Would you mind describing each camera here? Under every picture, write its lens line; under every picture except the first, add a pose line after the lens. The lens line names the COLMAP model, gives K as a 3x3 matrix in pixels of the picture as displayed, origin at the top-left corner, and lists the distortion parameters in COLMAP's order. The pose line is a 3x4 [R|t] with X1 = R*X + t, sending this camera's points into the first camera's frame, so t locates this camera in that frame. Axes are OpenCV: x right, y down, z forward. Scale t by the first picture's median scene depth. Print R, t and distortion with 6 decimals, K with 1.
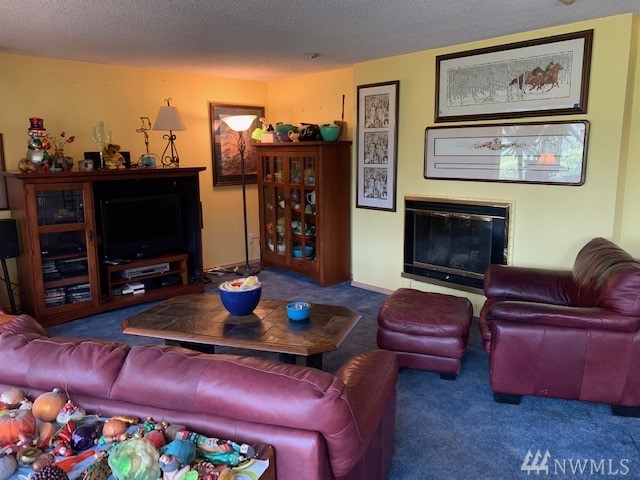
lens RADIAL K [[491.3, 0, 318.1], [0, 491.3, 238.4], [0, 0, 1]] dist [0.068271, -0.075363]
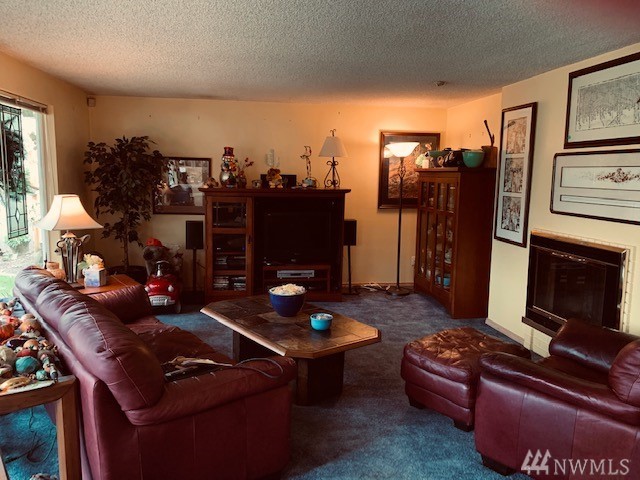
lens RADIAL K [[491.3, 0, 316.5], [0, 491.3, 241.6], [0, 0, 1]] dist [0.068271, -0.075363]
pose [[0.825976, 0.101049, -0.554575, 0.349230], [-0.123879, 0.992290, -0.003699, -0.015080], [0.549926, 0.071756, 0.832126, 0.046370]]
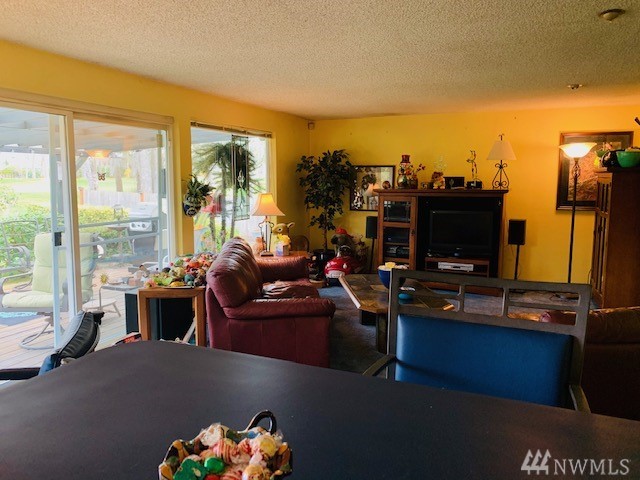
lens RADIAL K [[491.3, 0, 315.9], [0, 491.3, 242.3], [0, 0, 1]] dist [0.068271, -0.075363]
pose [[0.397734, 0.132689, -0.907855, 0.709331], [-0.168495, 0.983222, 0.069887, -0.028941], [0.901896, 0.125173, 0.413418, 0.118978]]
